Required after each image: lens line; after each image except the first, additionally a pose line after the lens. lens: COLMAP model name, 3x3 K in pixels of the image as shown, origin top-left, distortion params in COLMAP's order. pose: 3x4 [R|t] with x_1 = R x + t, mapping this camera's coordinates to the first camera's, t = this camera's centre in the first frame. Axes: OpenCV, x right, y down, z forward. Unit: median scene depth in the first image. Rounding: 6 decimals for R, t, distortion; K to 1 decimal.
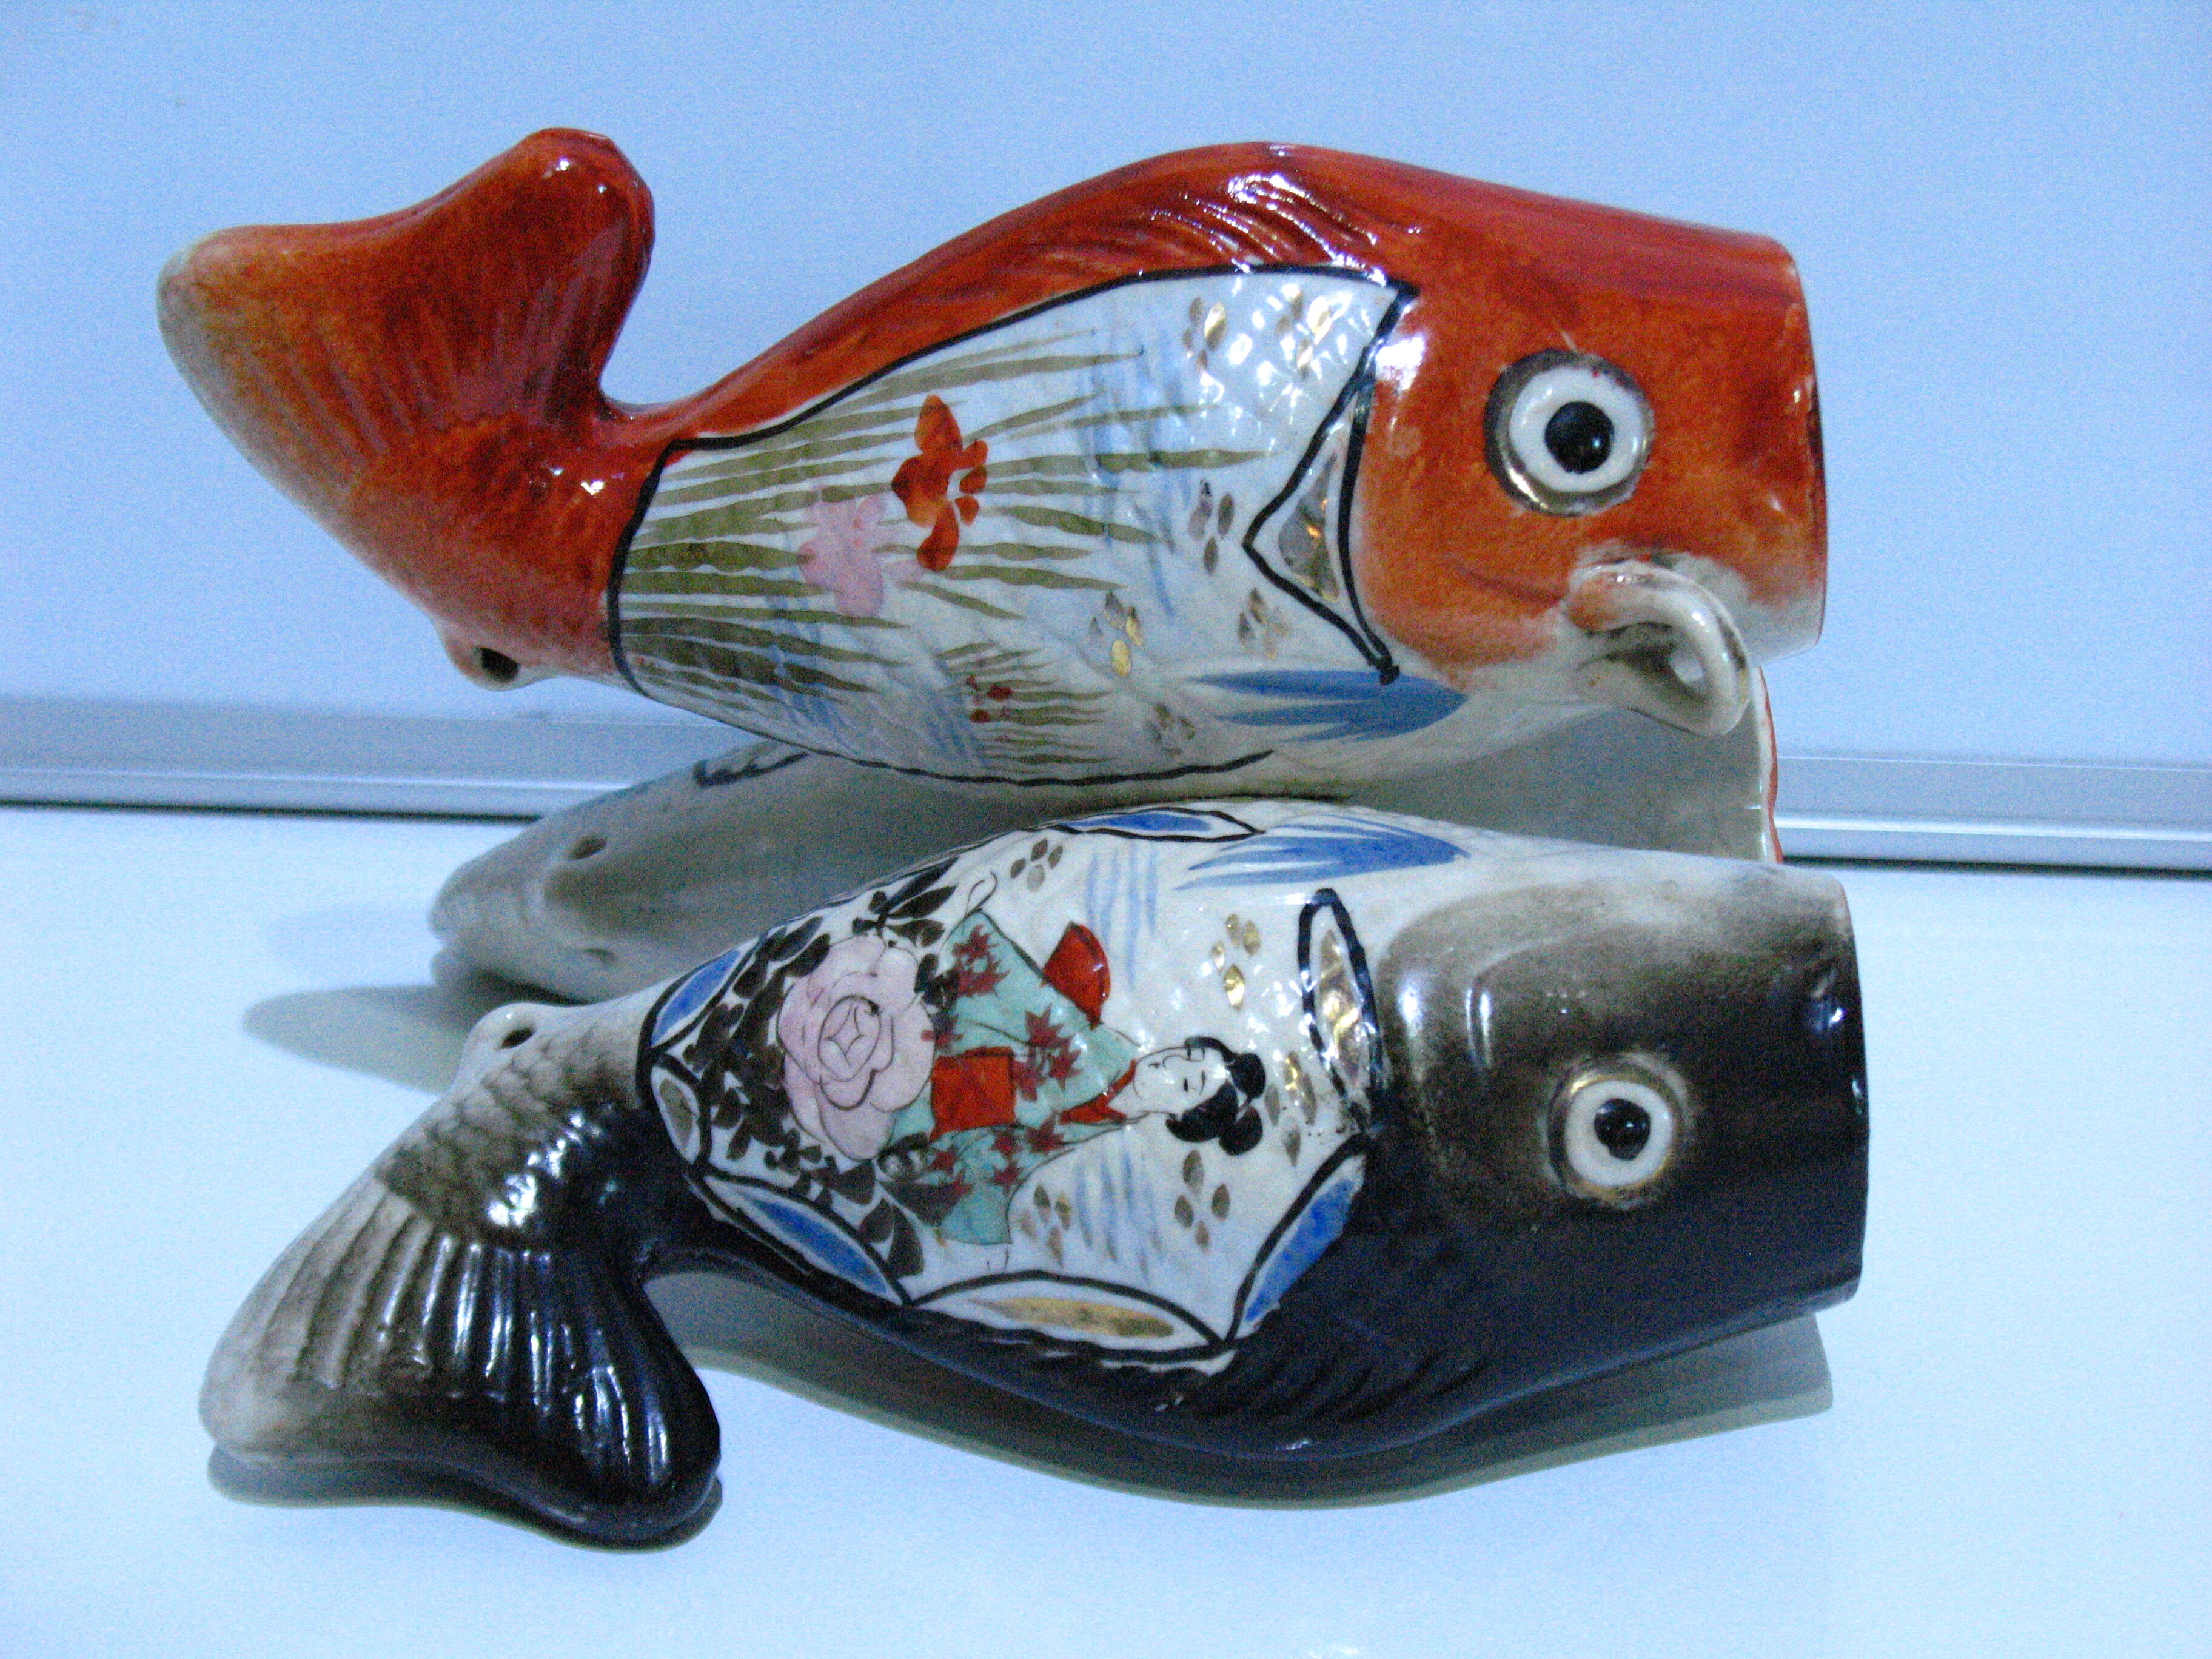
lens RADIAL K [[3840.9, 0, 1106.0], [0, 3840.9, 829.5], [0, 0, 1]] dist [-0.067737, -0.045897]
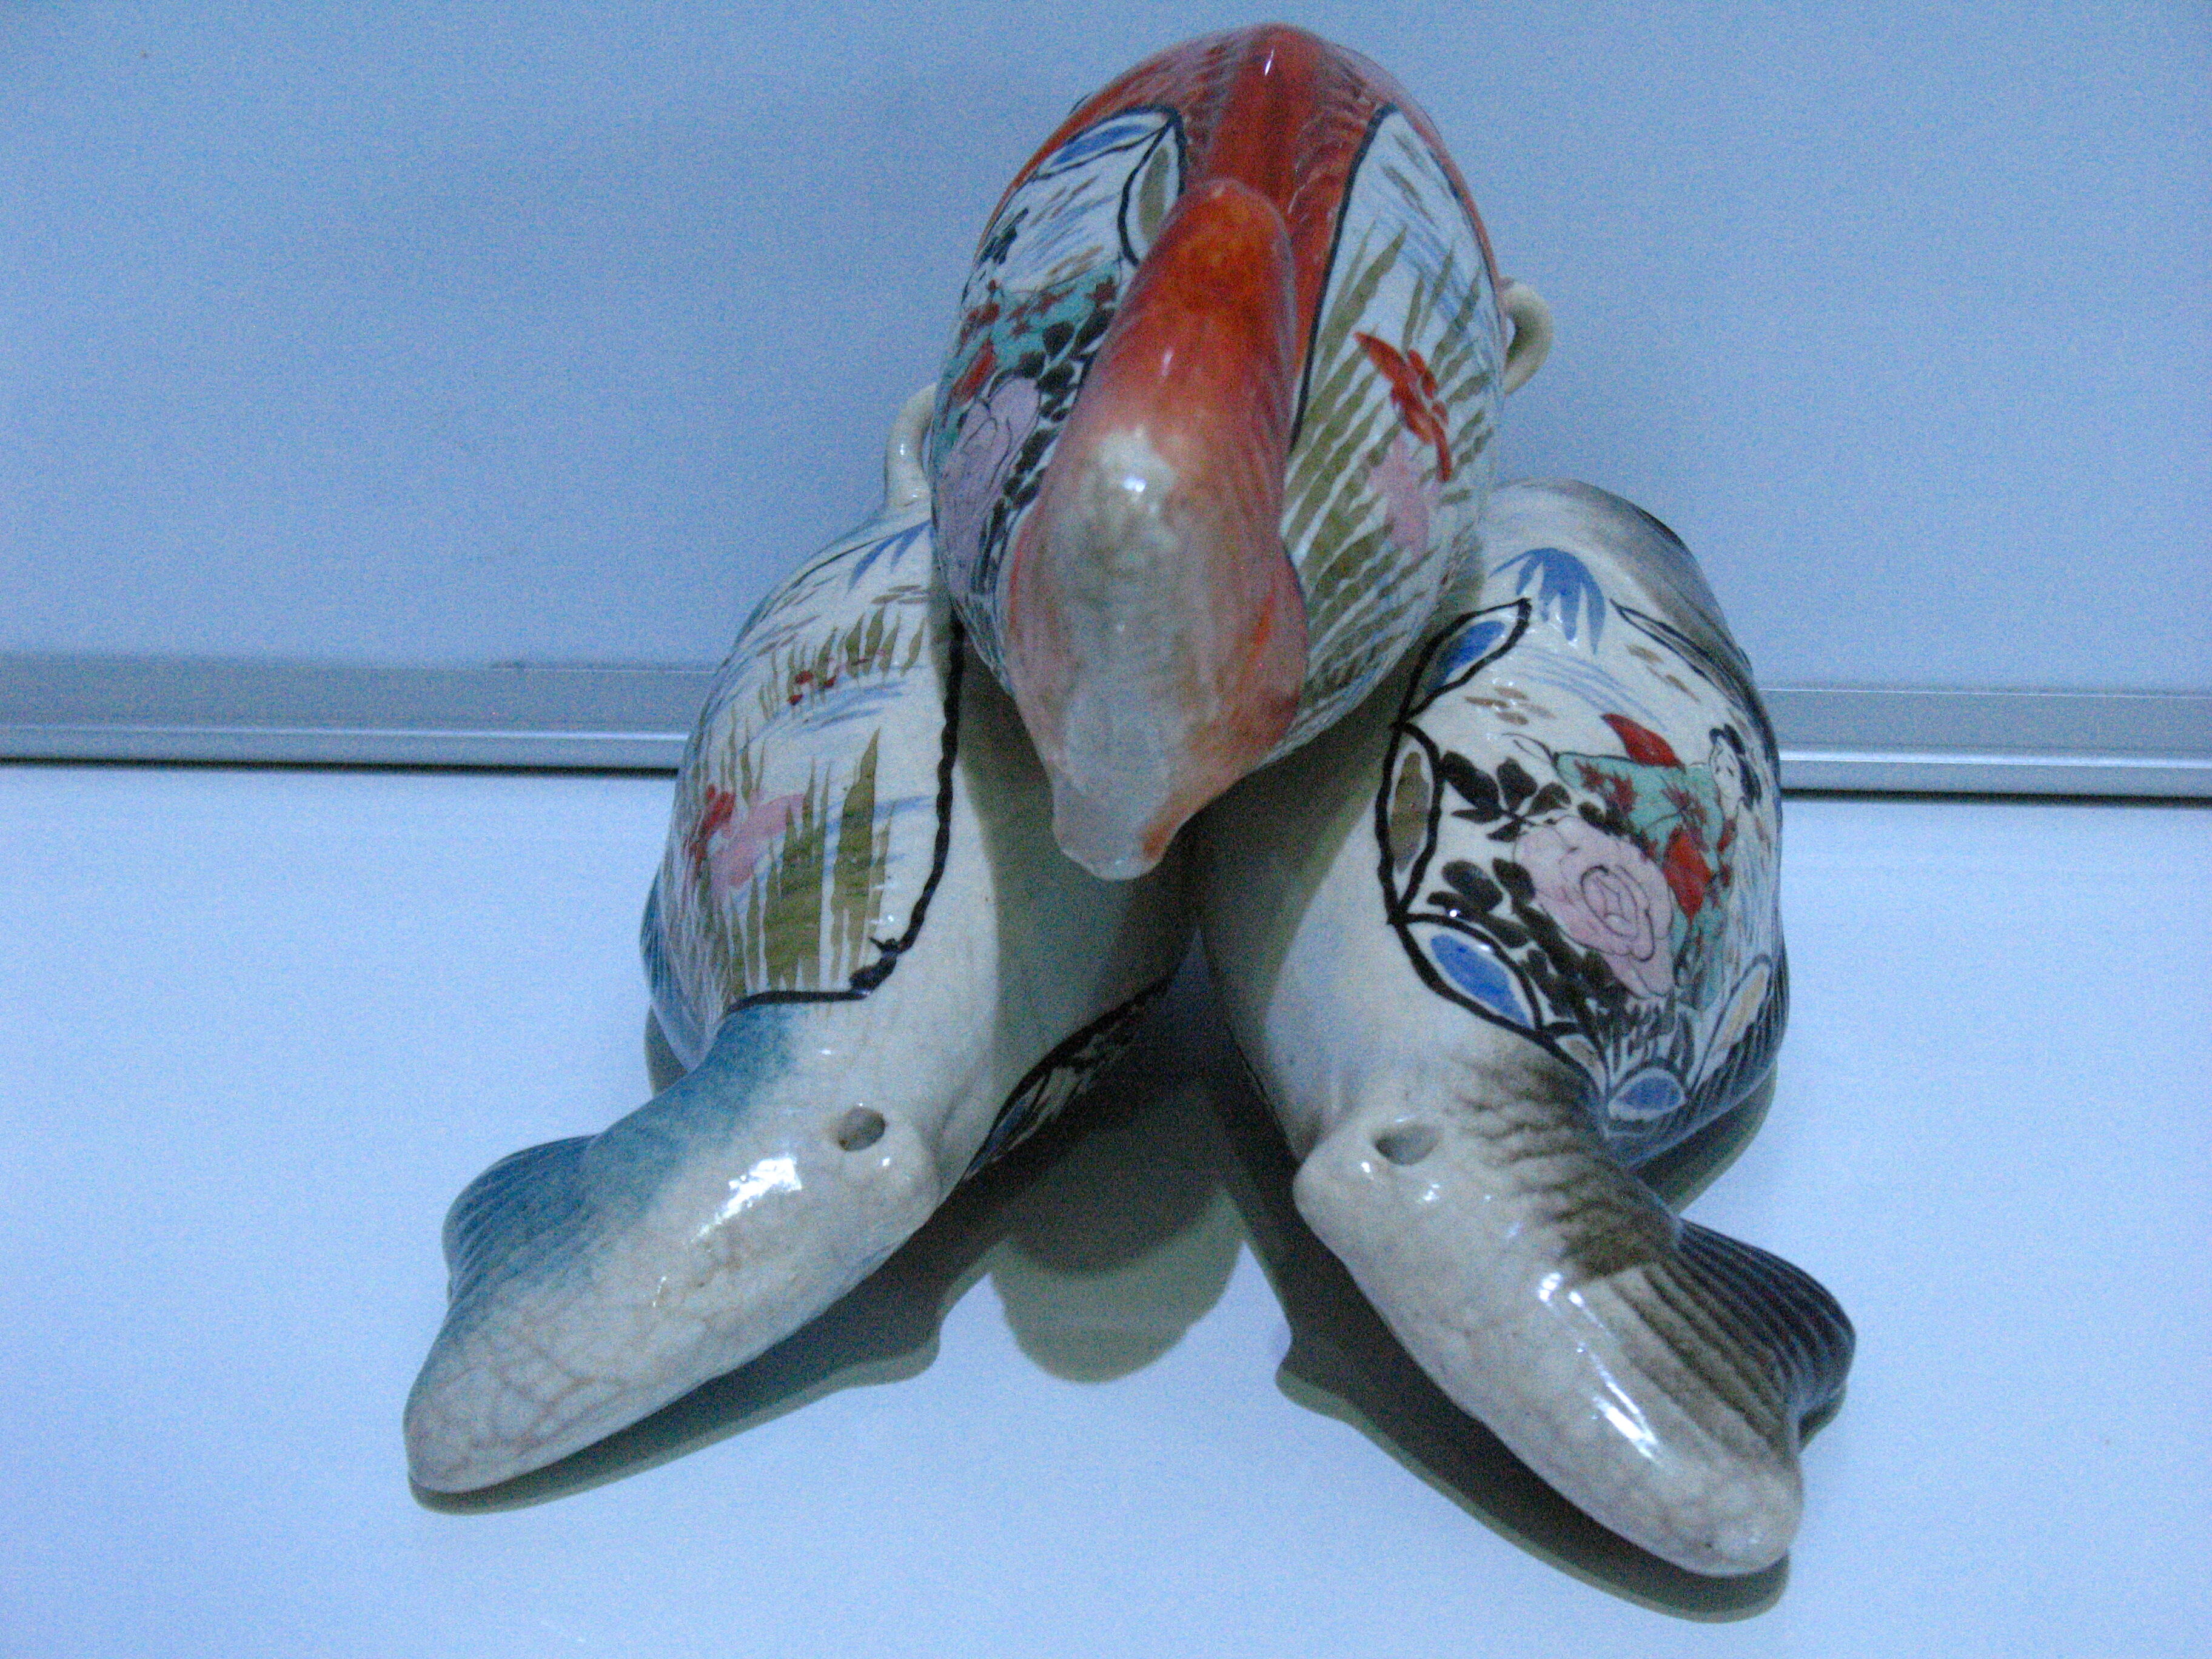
lens RADIAL K [[3840.9, 0, 1106.0], [0, 3840.9, 829.5], [0, 0, 1]] dist [-0.067737, -0.045897]
pose [[0.137864, -0.408904, 0.902104, -1.011735], [0.405148, 0.854397, 0.325363, -0.355390], [-0.903797, 0.320630, 0.283457, 0.821395]]
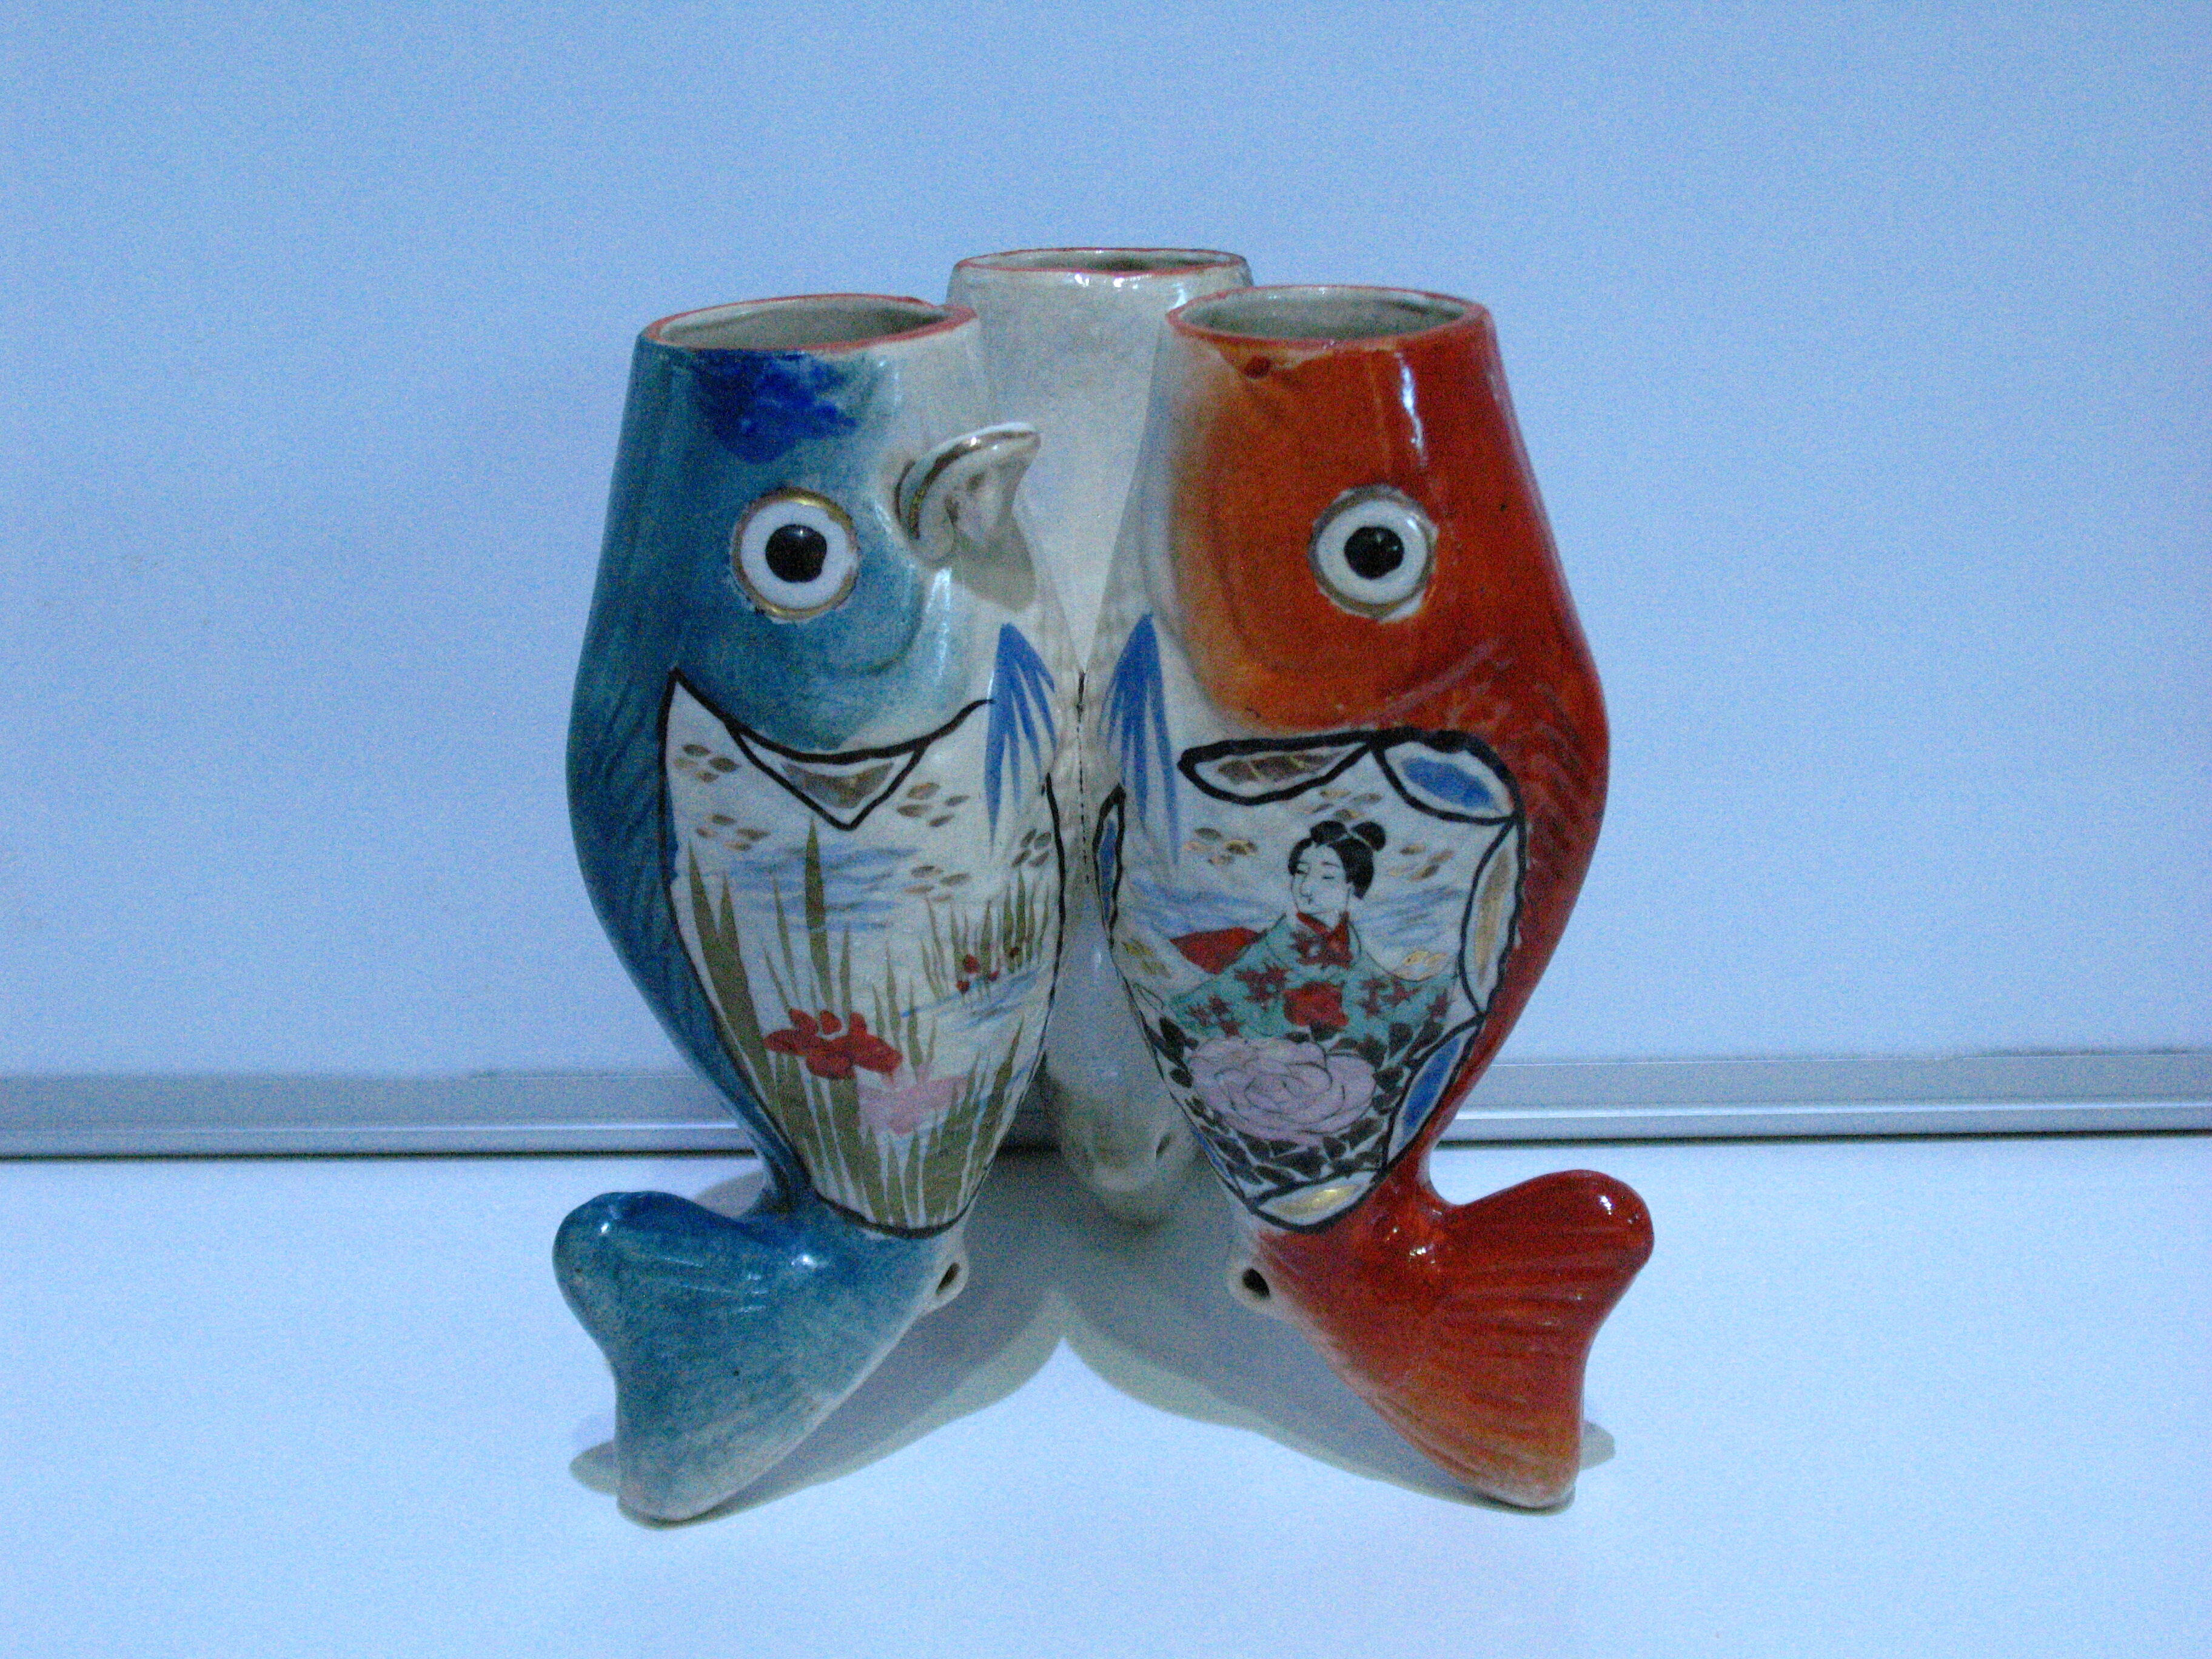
lens RADIAL K [[3024.4, 0, 1106.0], [0, 3024.4, 829.5], [0, 0, 1]] dist [-0.185748, 0.011795]
pose [[-0.102846, -0.952926, -0.285228, 0.317970], [-0.533762, -0.189098, 0.824221, -0.926459], [-0.839357, 0.237011, -0.489188, 1.648144]]
